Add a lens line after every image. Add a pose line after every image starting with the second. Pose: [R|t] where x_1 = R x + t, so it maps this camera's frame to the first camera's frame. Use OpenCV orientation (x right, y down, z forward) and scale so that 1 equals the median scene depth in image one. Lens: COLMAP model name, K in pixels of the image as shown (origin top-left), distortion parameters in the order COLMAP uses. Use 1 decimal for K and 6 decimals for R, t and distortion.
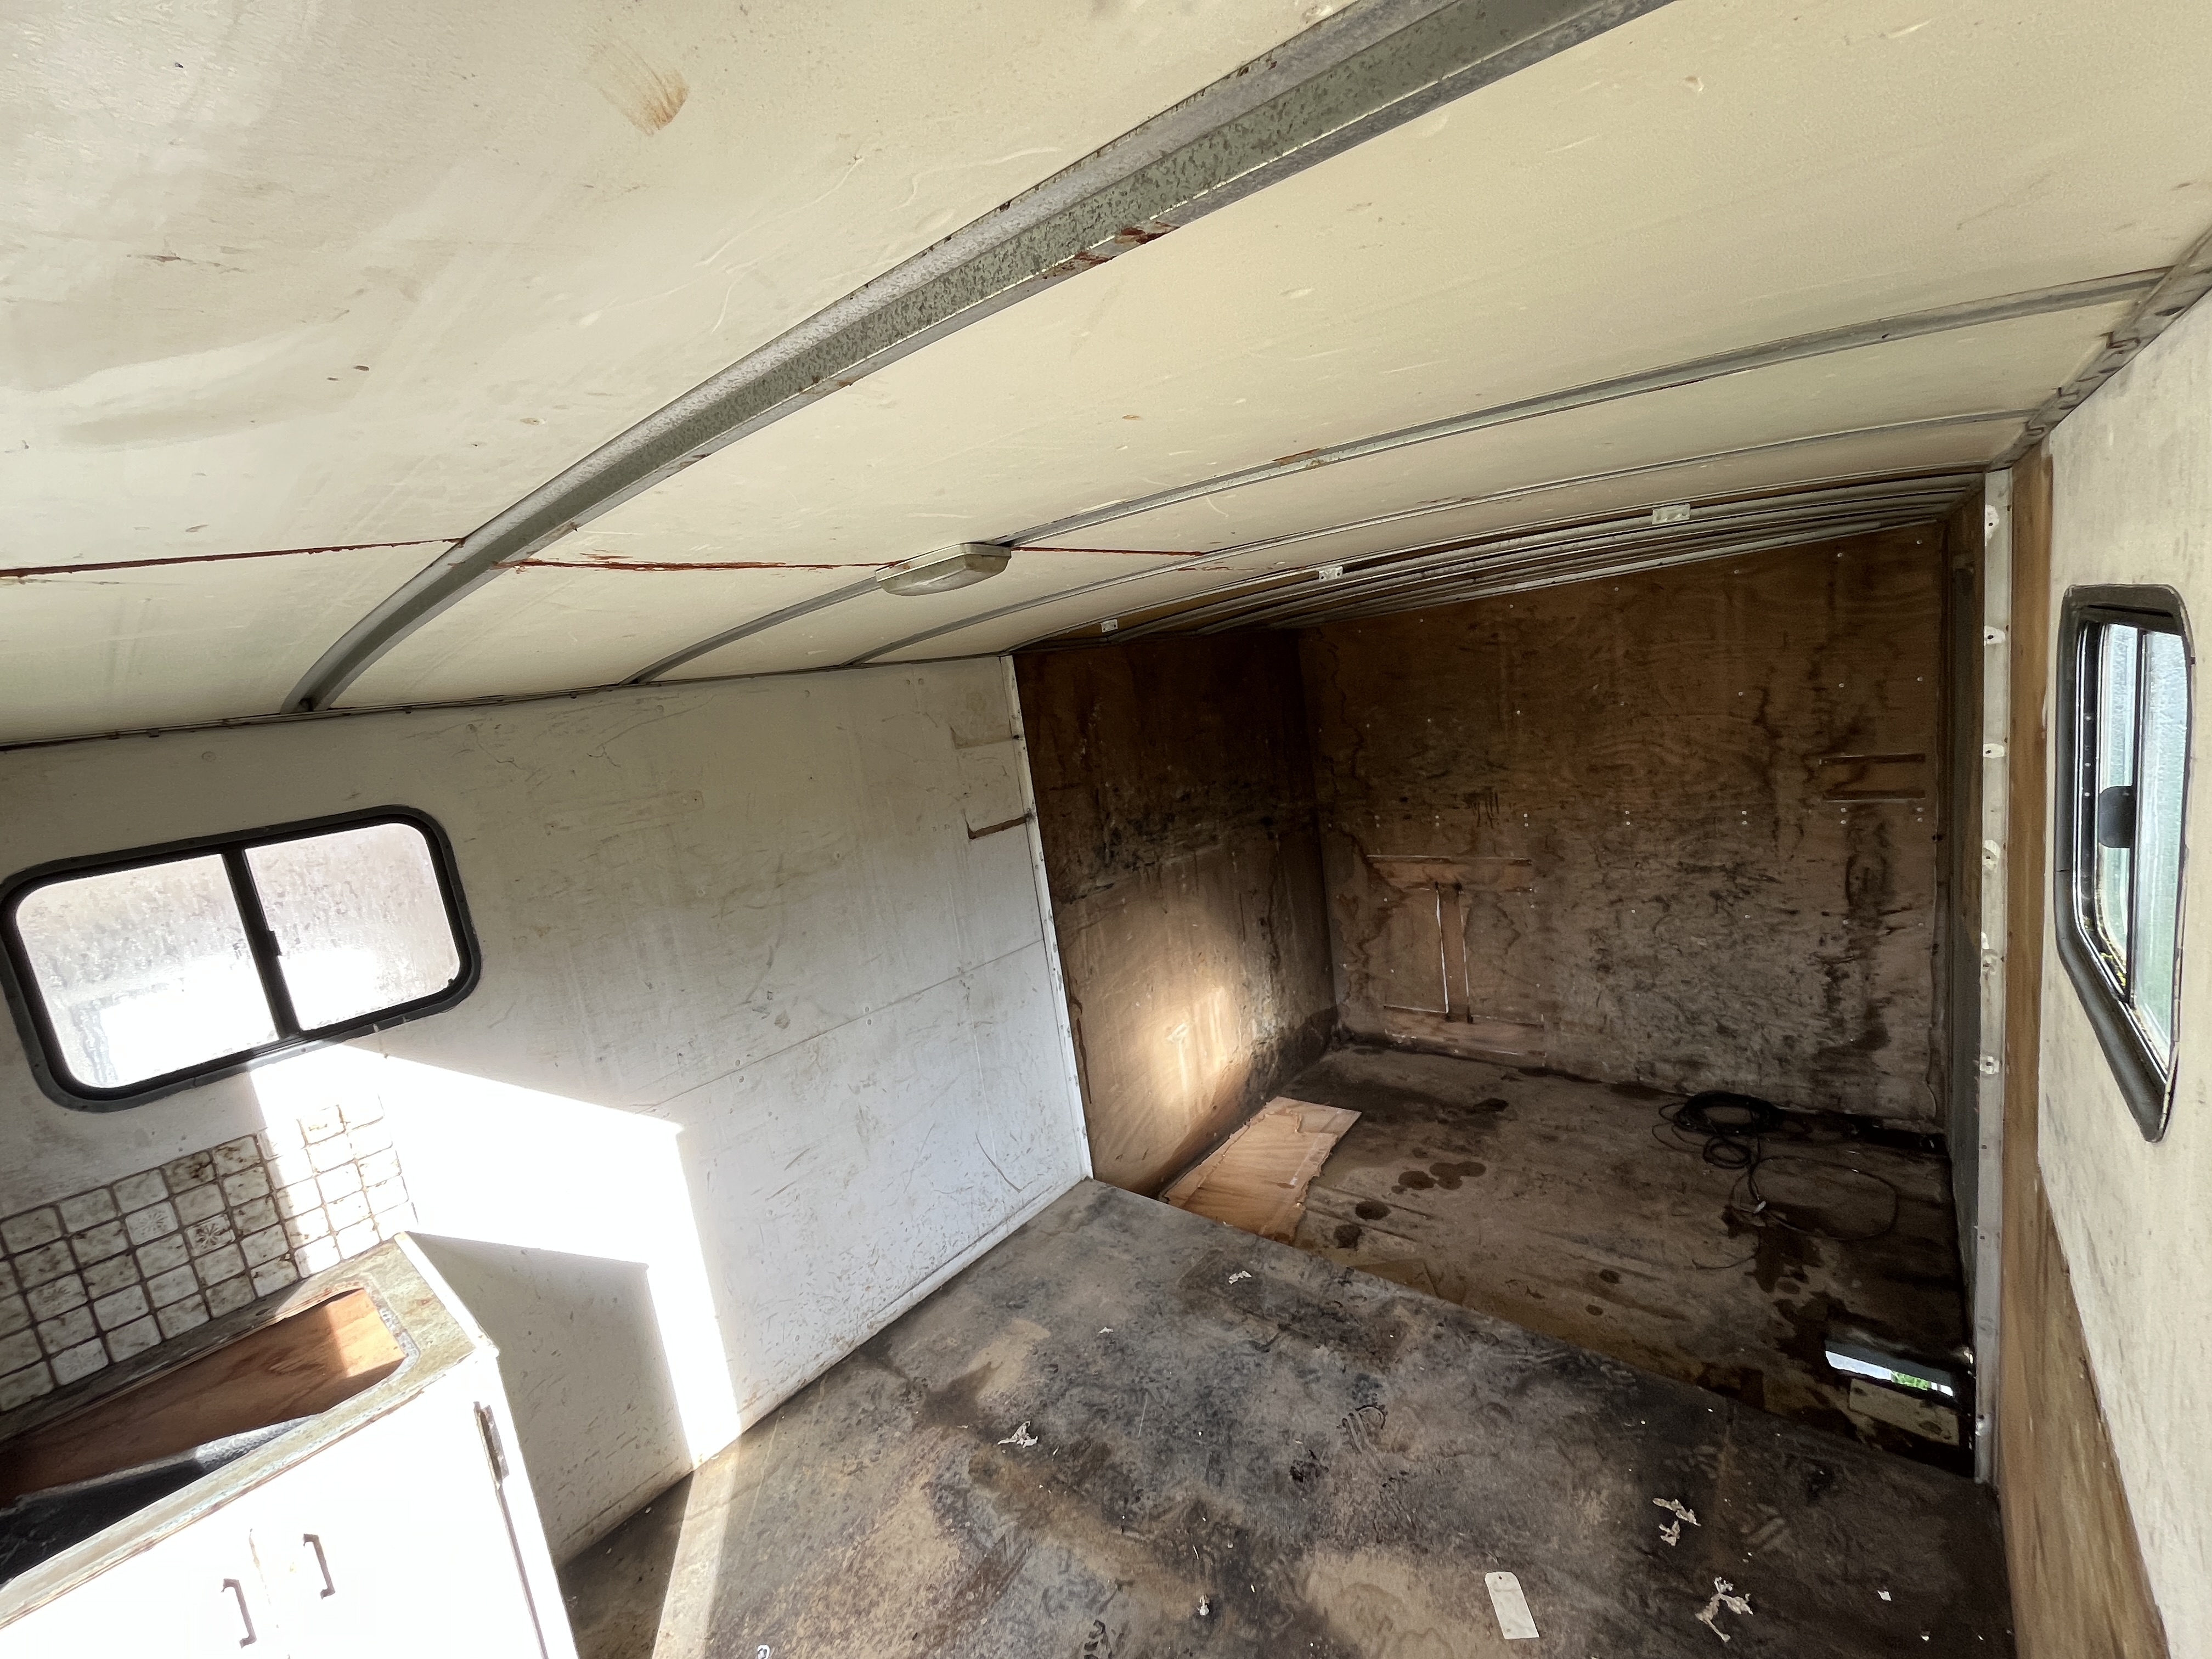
lens RADIAL K [[900.4, 0, 1106.0], [0, 900.4, 829.5], [0, 0, 1]] dist [-0.008116, 0.000277]
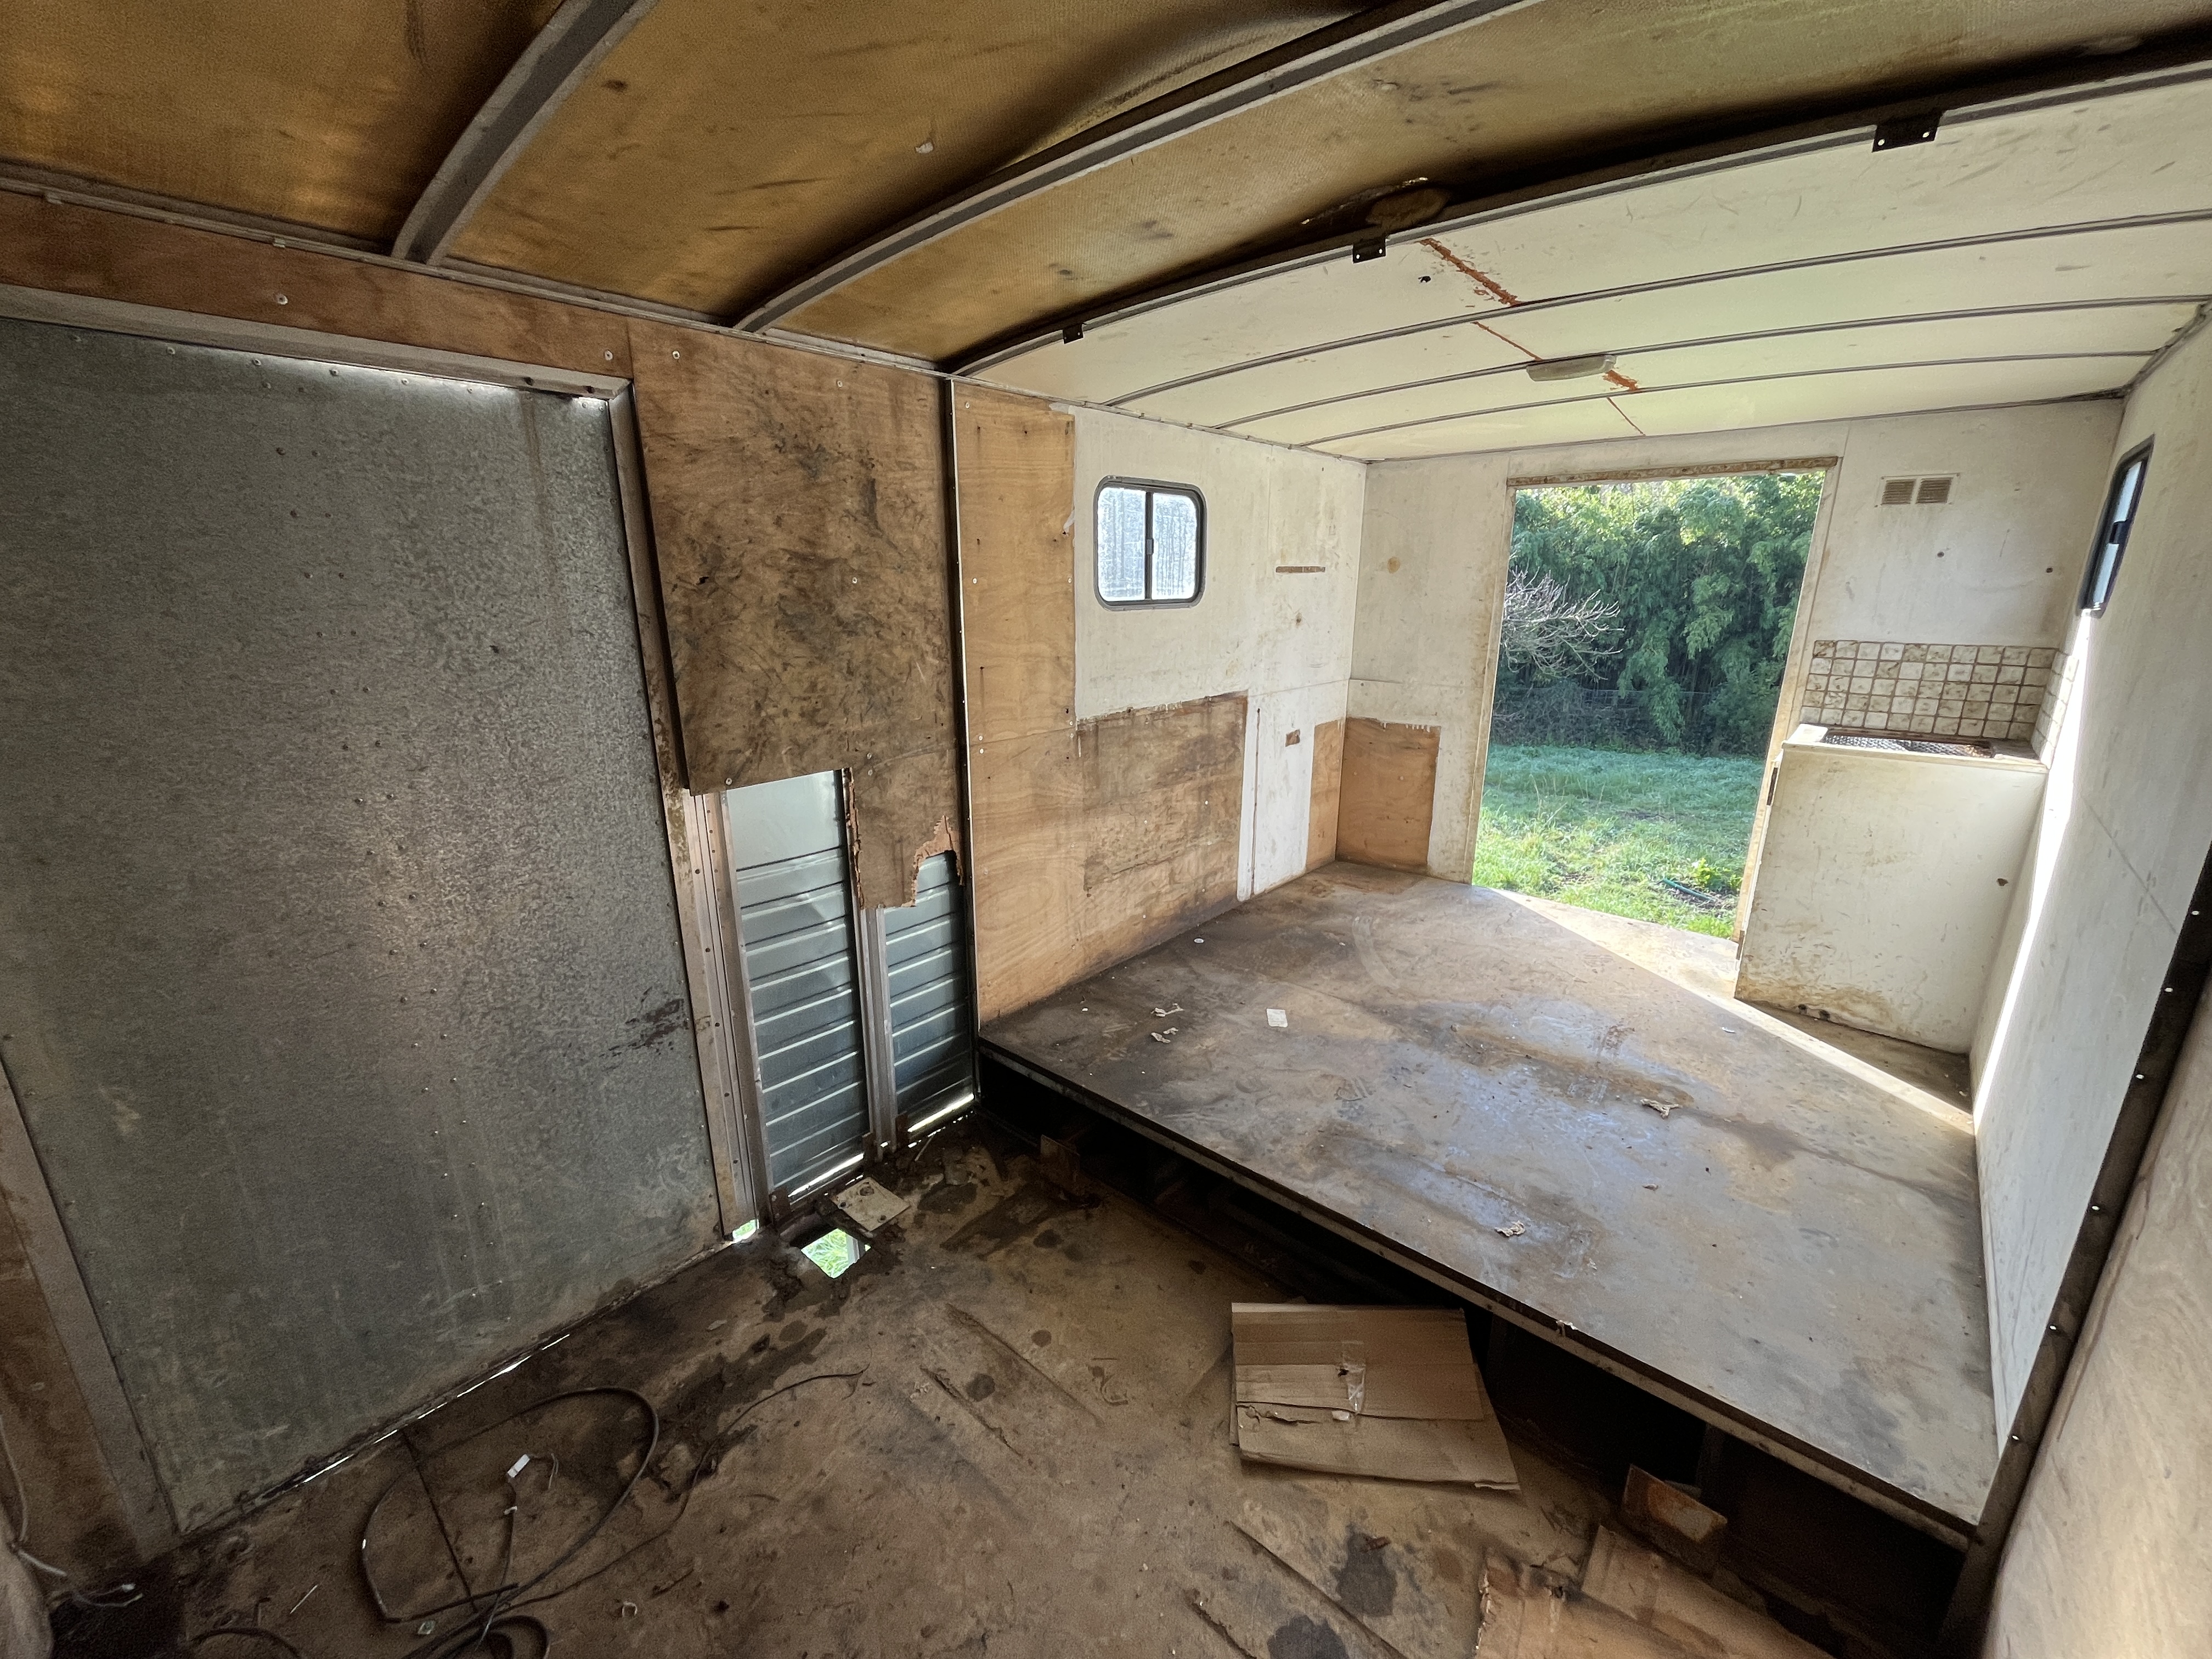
lens RADIAL K [[900.4, 0, 1106.0], [0, 900.4, 829.5], [0, 0, 1]] dist [-0.008116, 0.000277]
pose [[-0.989760, 0.131036, 0.056606, 0.399415], [0.142708, 0.900035, 0.411791, -0.163603], [0.003012, 0.415653, -0.909518, 1.548384]]
